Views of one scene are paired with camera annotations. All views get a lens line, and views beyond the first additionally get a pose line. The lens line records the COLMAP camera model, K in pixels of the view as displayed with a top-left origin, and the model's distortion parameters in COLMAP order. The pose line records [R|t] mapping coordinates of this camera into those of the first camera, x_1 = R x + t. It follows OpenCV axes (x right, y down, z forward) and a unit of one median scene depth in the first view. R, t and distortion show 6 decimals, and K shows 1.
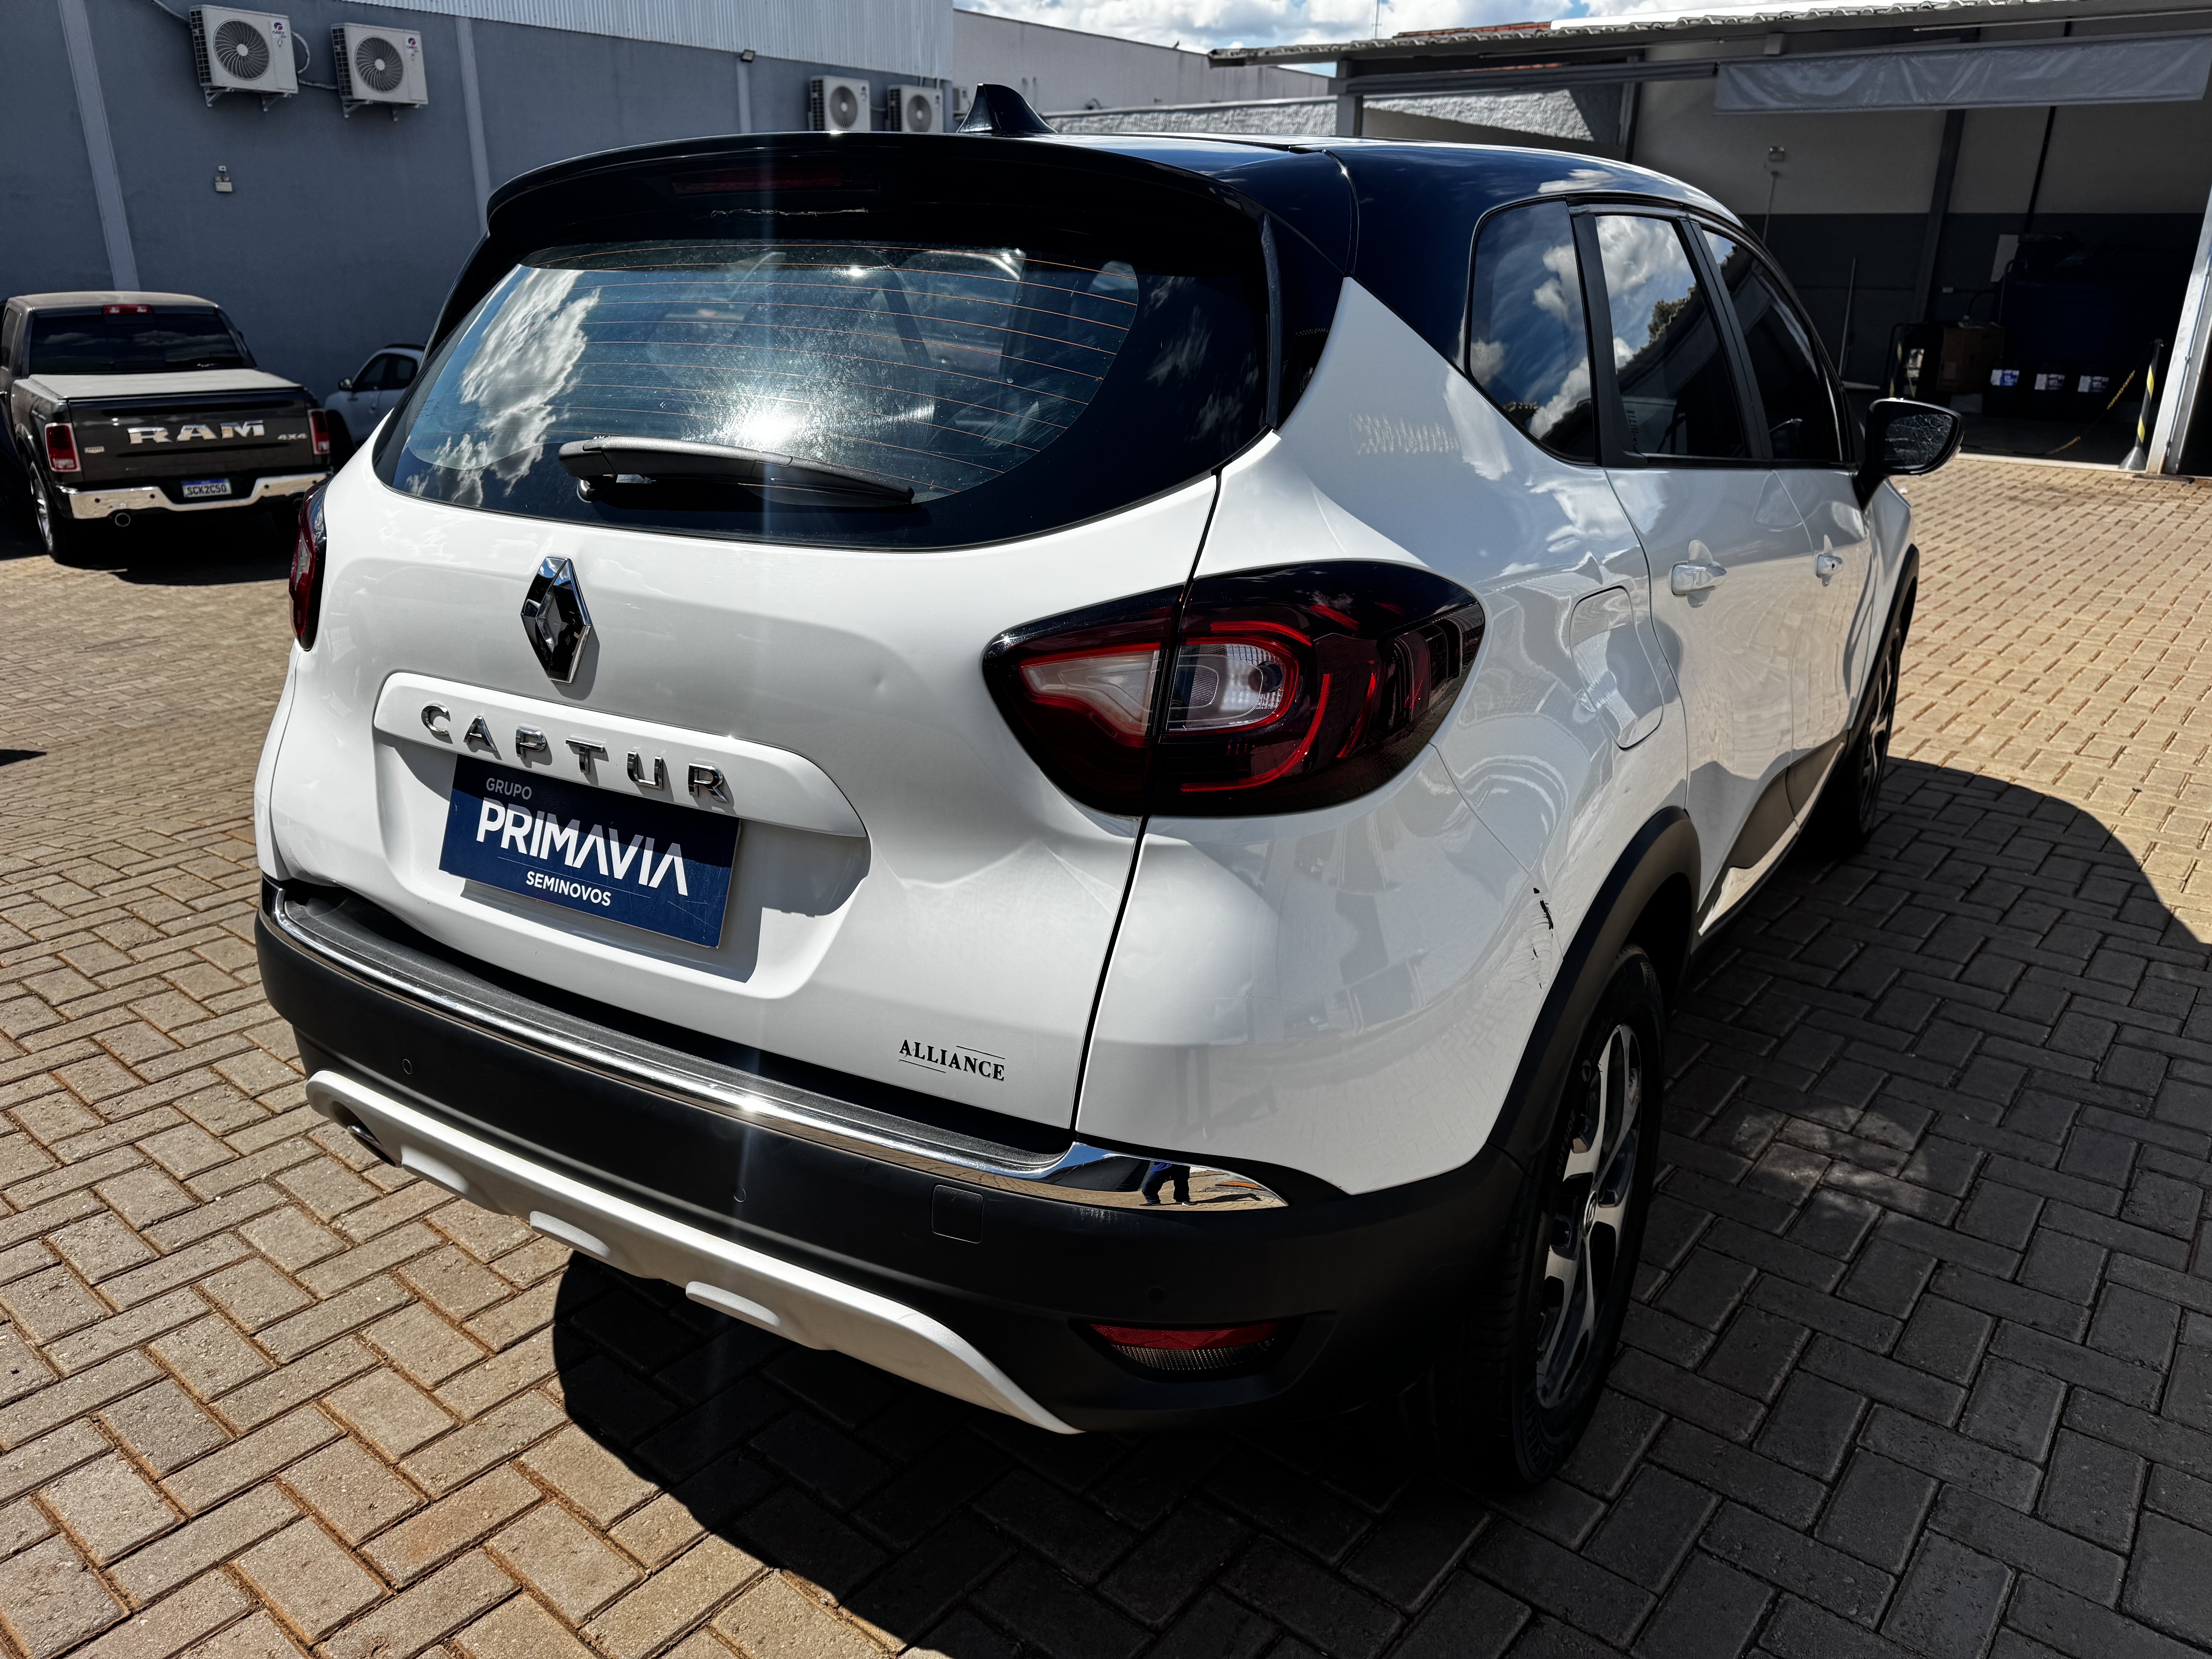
lens RADIAL K [[1573.9, 0, 1106.0], [0, 1573.9, 829.5], [0, 0, 1]] dist [0.033417, -0.003529]
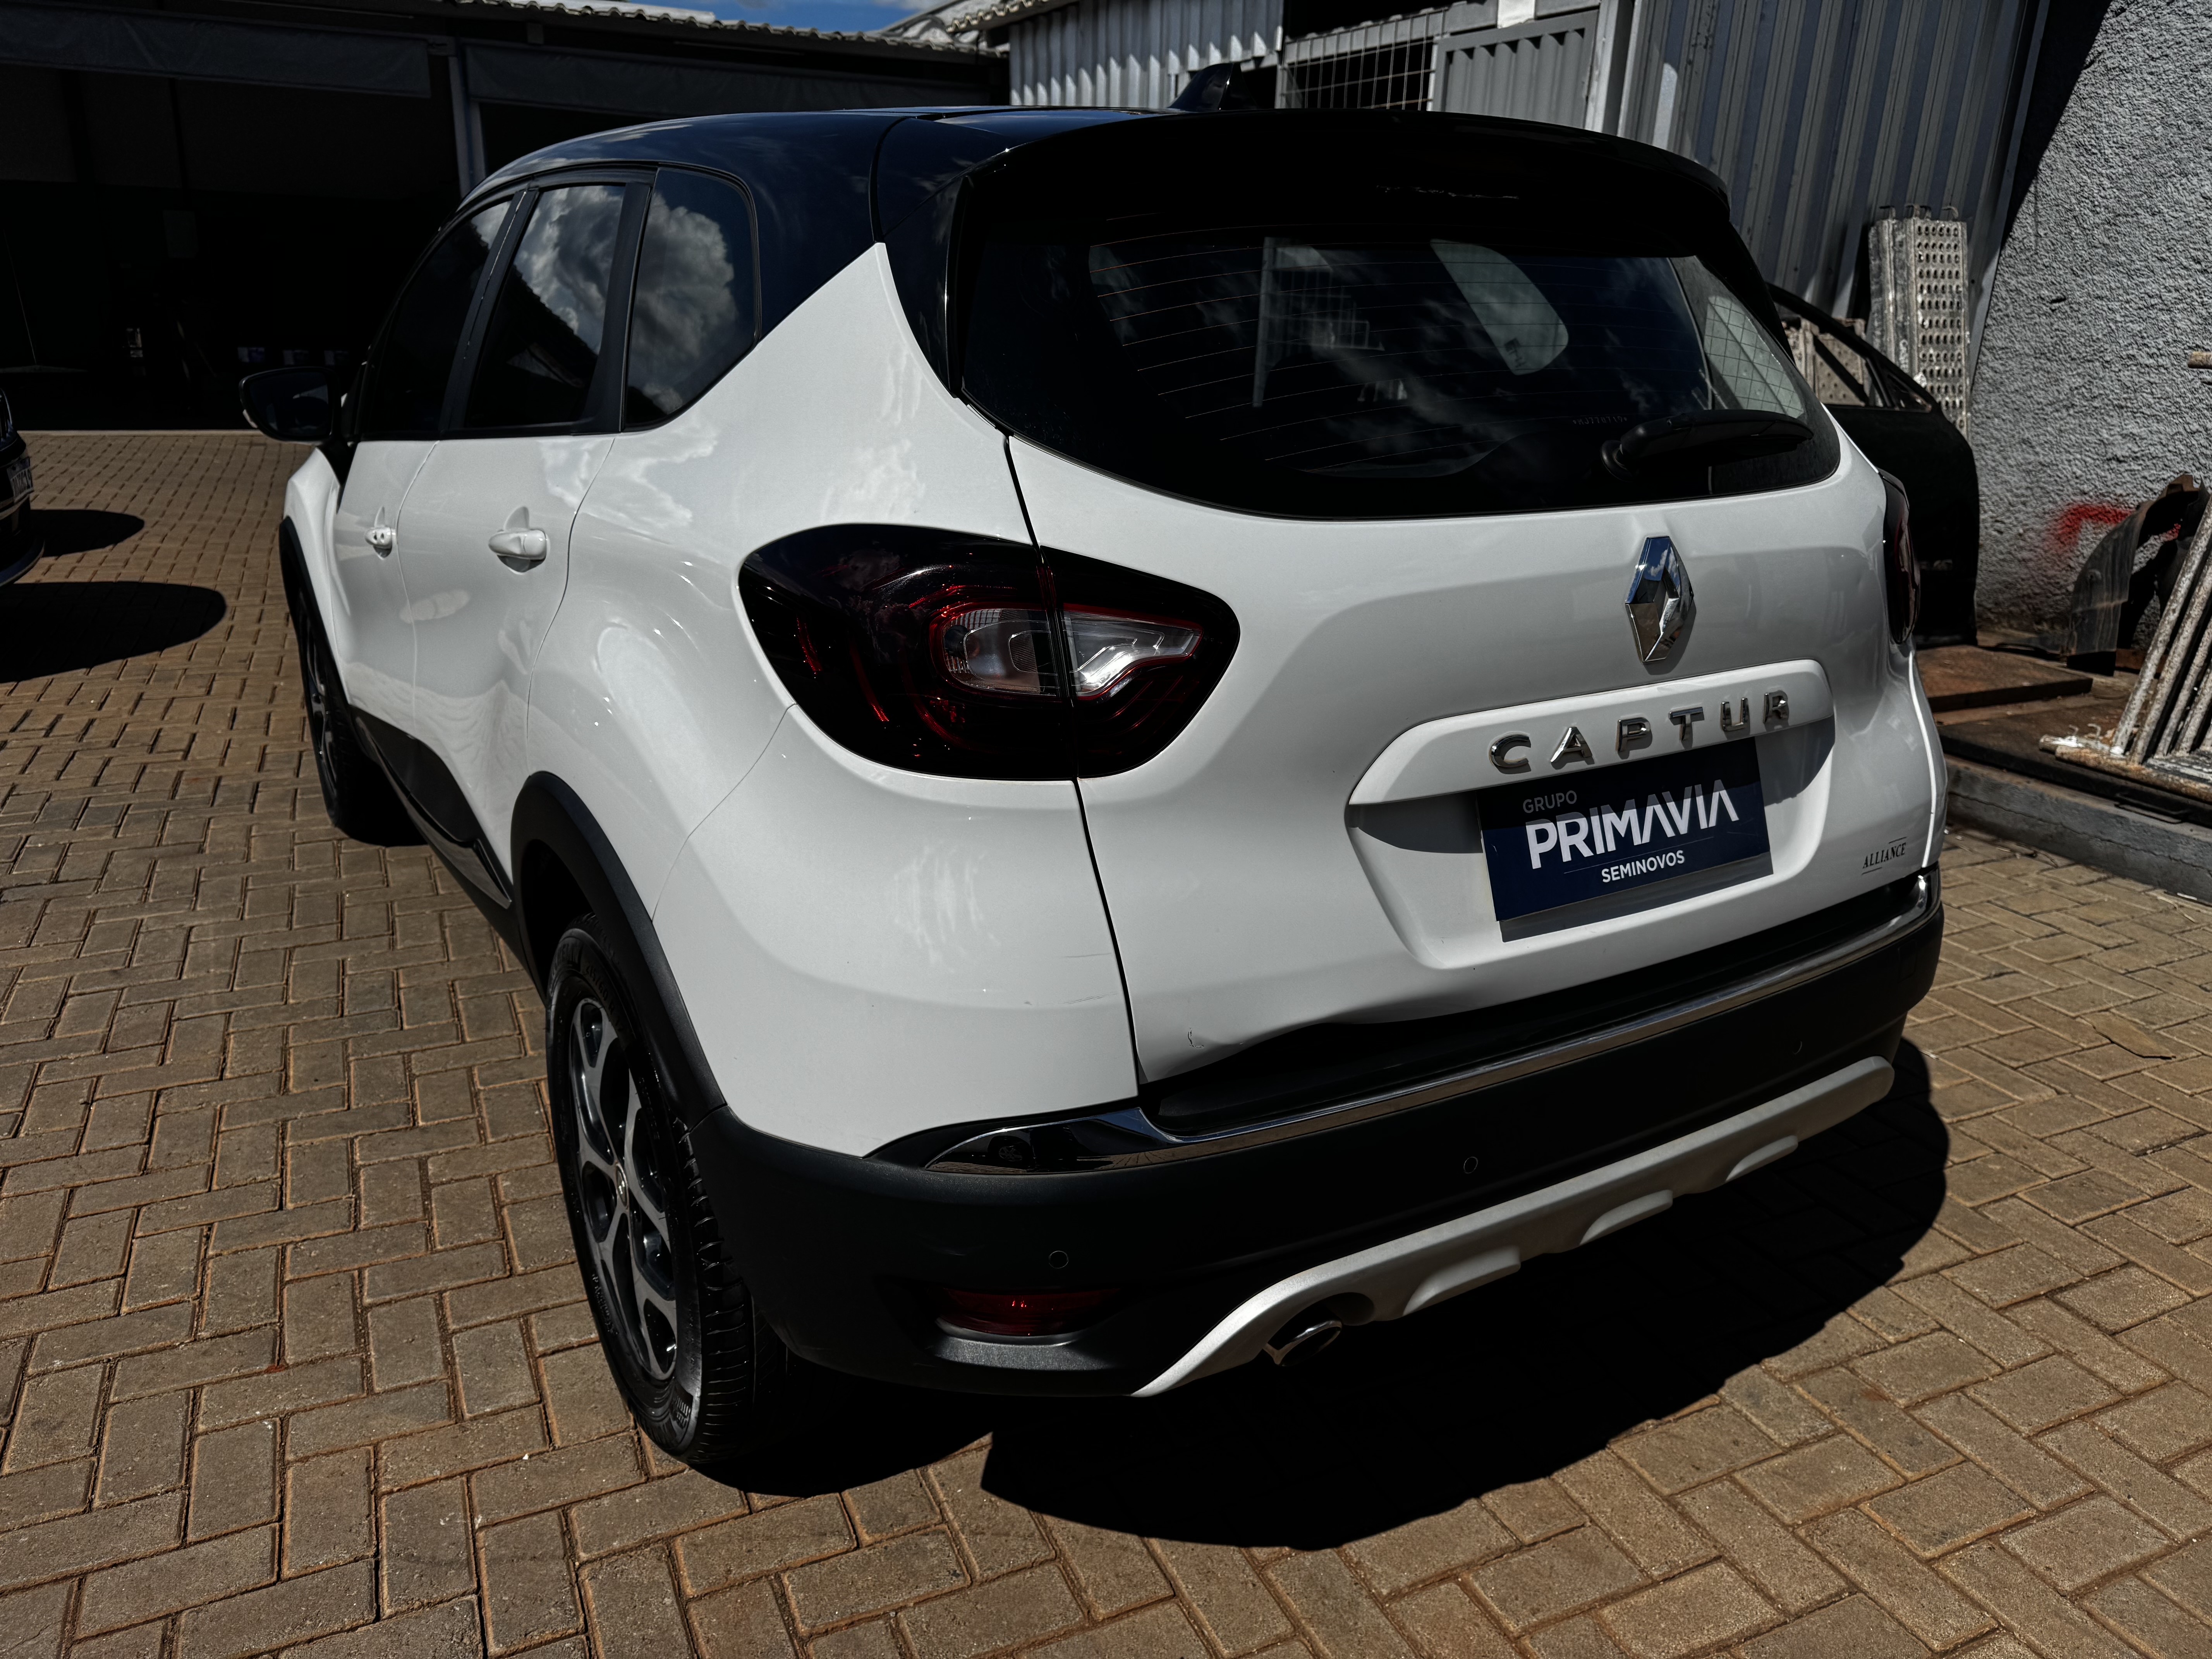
lens RADIAL K [[1573.9, 0, 1106.0], [0, 1573.9, 829.5], [0, 0, 1]] dist [0.033417, -0.003529]
pose [[0.427074, -0.280512, 0.859605, -1.333937], [0.271061, 0.946659, 0.174249, -0.251255], [-0.862632, 0.158588, 0.480329, 0.798360]]
